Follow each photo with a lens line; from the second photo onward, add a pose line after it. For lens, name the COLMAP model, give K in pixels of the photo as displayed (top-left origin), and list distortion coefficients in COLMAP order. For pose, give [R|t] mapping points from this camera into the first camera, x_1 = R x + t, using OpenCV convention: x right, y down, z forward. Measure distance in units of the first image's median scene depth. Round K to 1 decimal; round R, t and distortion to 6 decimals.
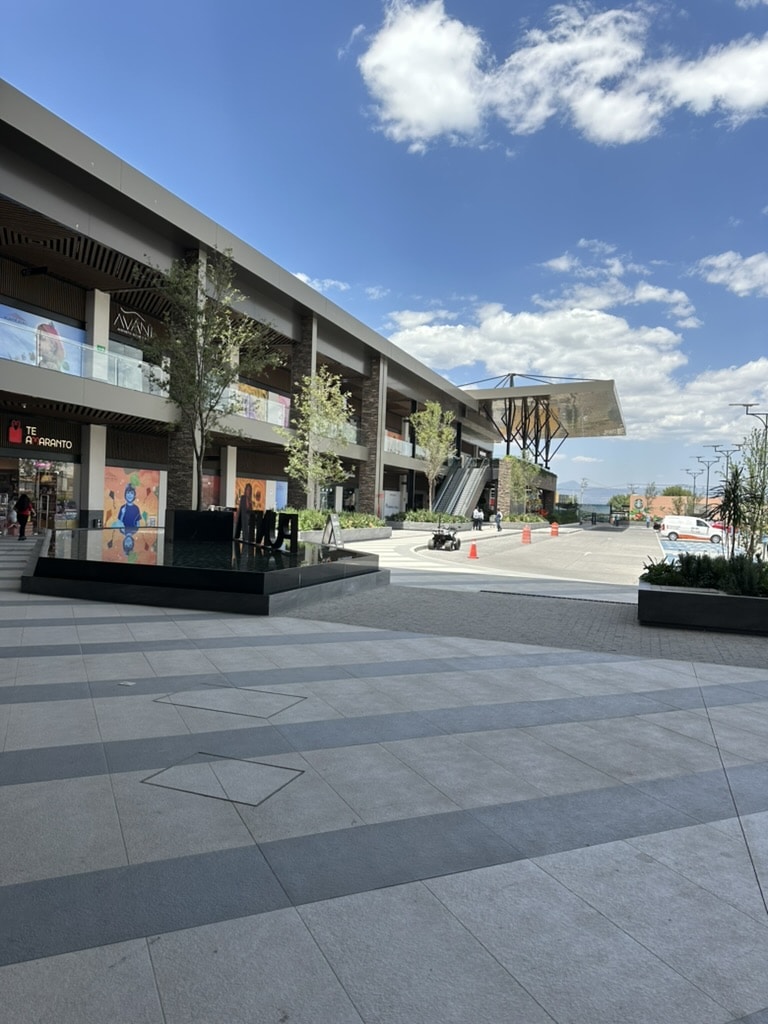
lens RADIAL K [[721.6, 0, 385.3], [0, 721.6, 520.0], [0, 0, 1]] dist [0.066980, -0.081011]
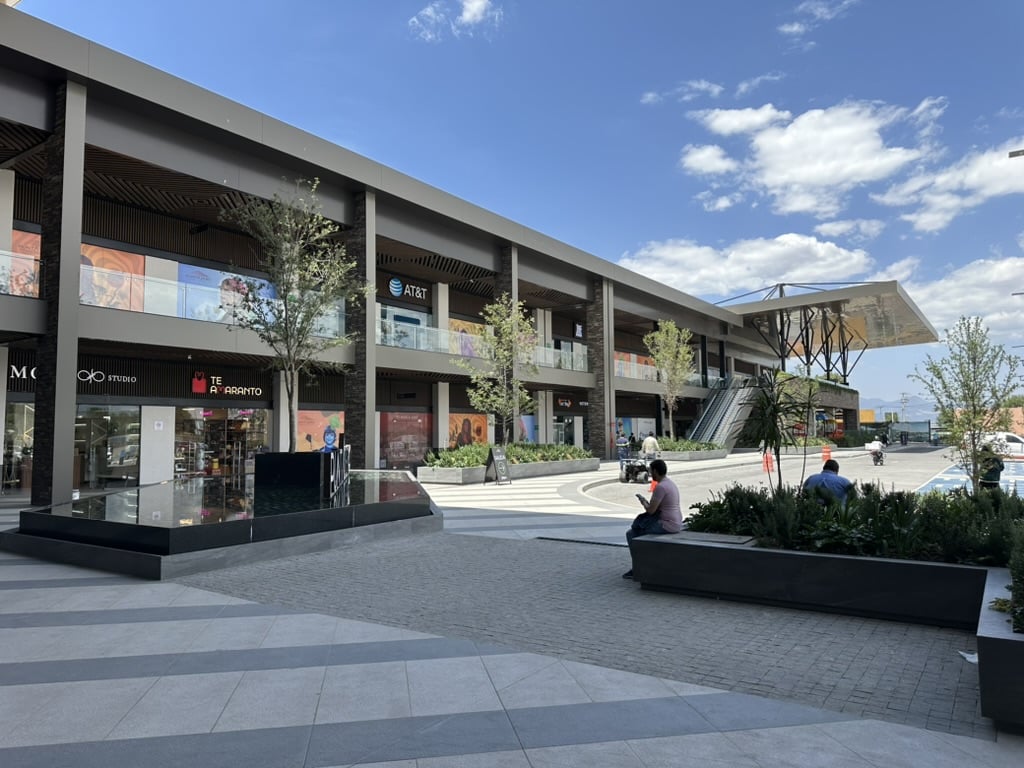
lens RADIAL K [[721.6, 0, 518.7], [0, 721.6, 380.4], [0, 0, 1]] dist [0.066980, -0.081011]
pose [[0.968285, -0.065710, -0.241051, 0.106733], [0.041712, 0.993771, -0.103344, 0.001597], [0.246340, 0.090011, 0.964995, 0.062840]]
